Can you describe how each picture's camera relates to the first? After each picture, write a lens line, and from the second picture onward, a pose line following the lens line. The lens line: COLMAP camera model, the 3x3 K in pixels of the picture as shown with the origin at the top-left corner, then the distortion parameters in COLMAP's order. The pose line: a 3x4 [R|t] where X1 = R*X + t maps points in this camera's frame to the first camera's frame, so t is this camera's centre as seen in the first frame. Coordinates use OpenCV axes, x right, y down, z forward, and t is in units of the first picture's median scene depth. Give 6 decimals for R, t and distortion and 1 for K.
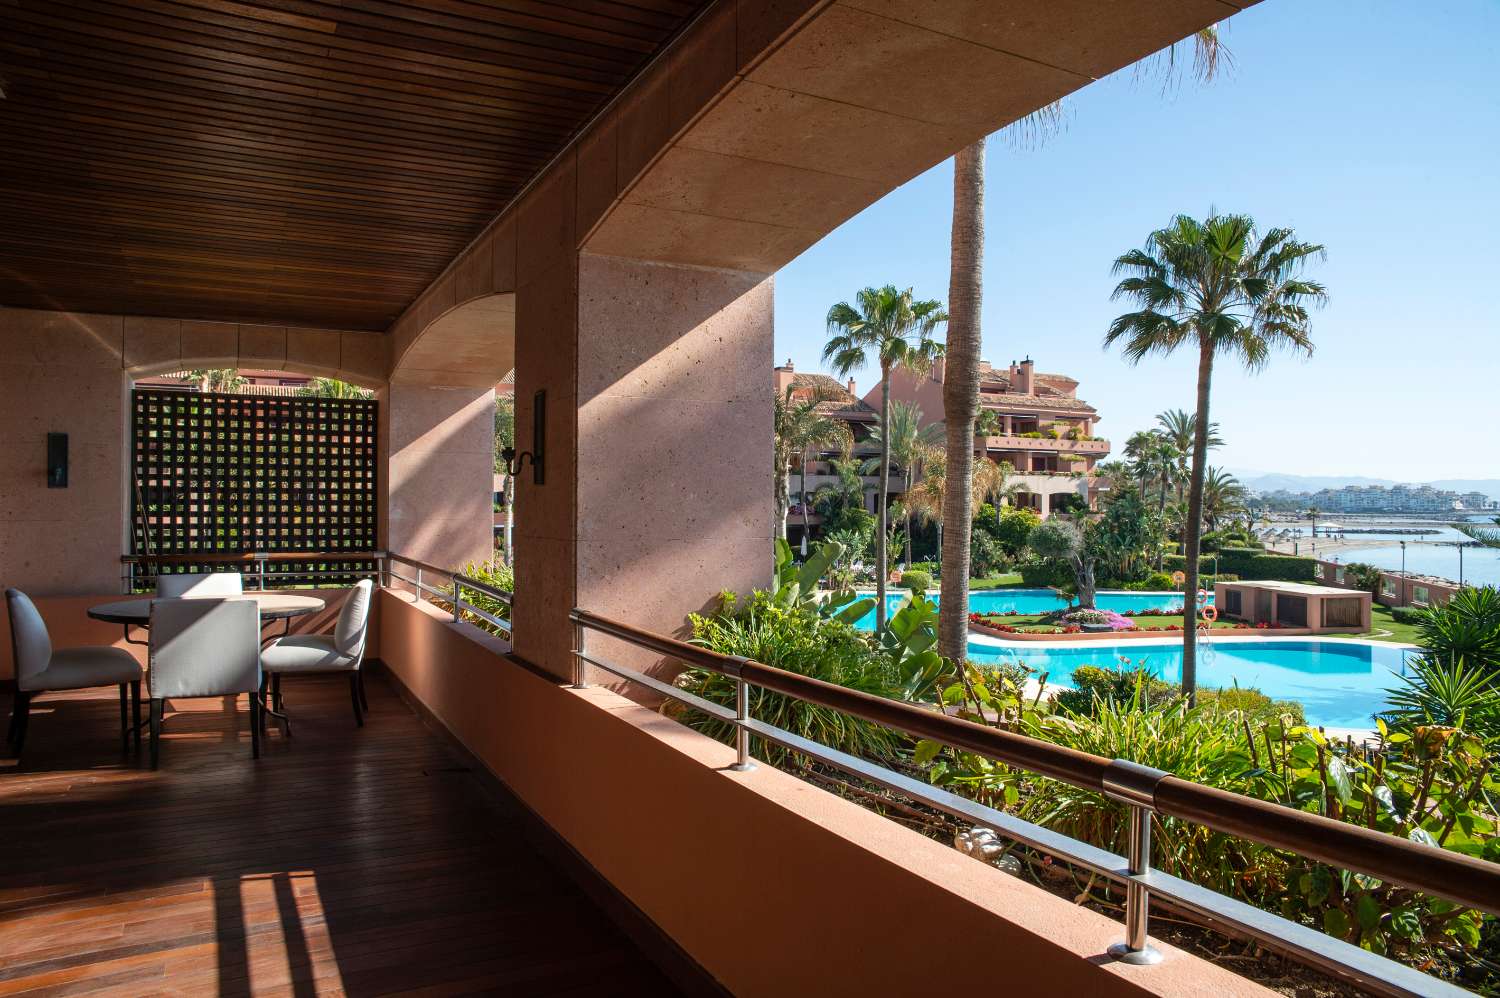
lens RADIAL K [[1017.6, 0, 754.9], [0, 1017.6, 490.2], [0, 0, 1]] dist [-0.107073, 0.090840]
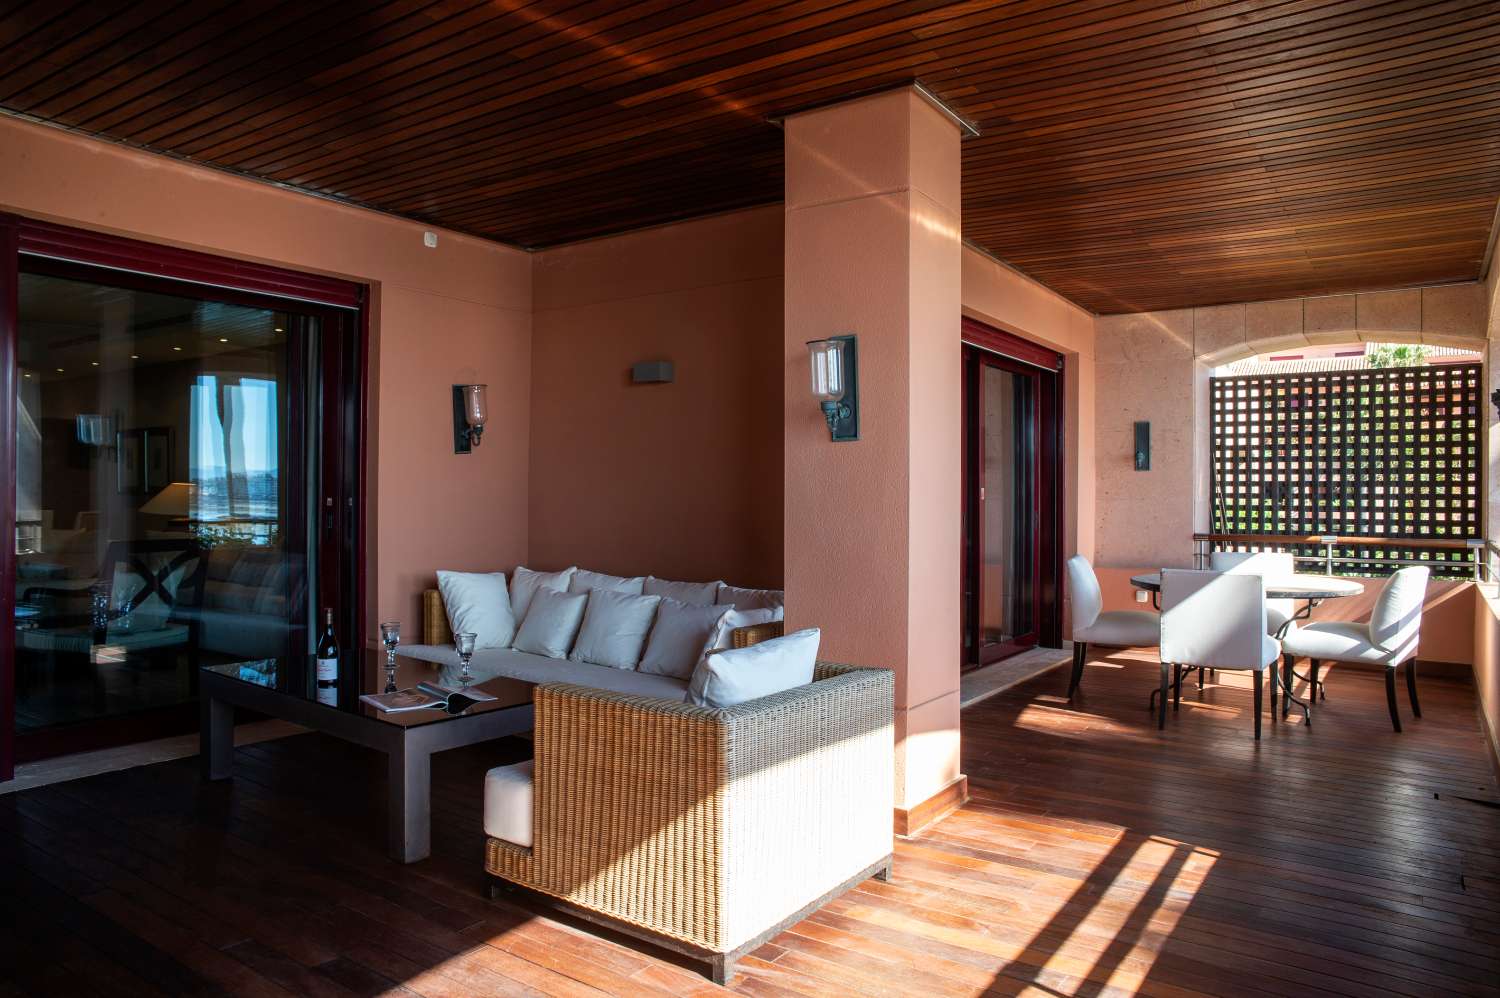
lens RADIAL K [[1017.6, 0, 754.9], [0, 1017.6, 490.2], [0, 0, 1]] dist [-0.107073, 0.090840]
pose [[0.466685, -0.005829, -0.884404, 0.092394], [0.008258, 0.999963, -0.002233, 0.018651], [0.884385, -0.006261, 0.466716, 0.084770]]
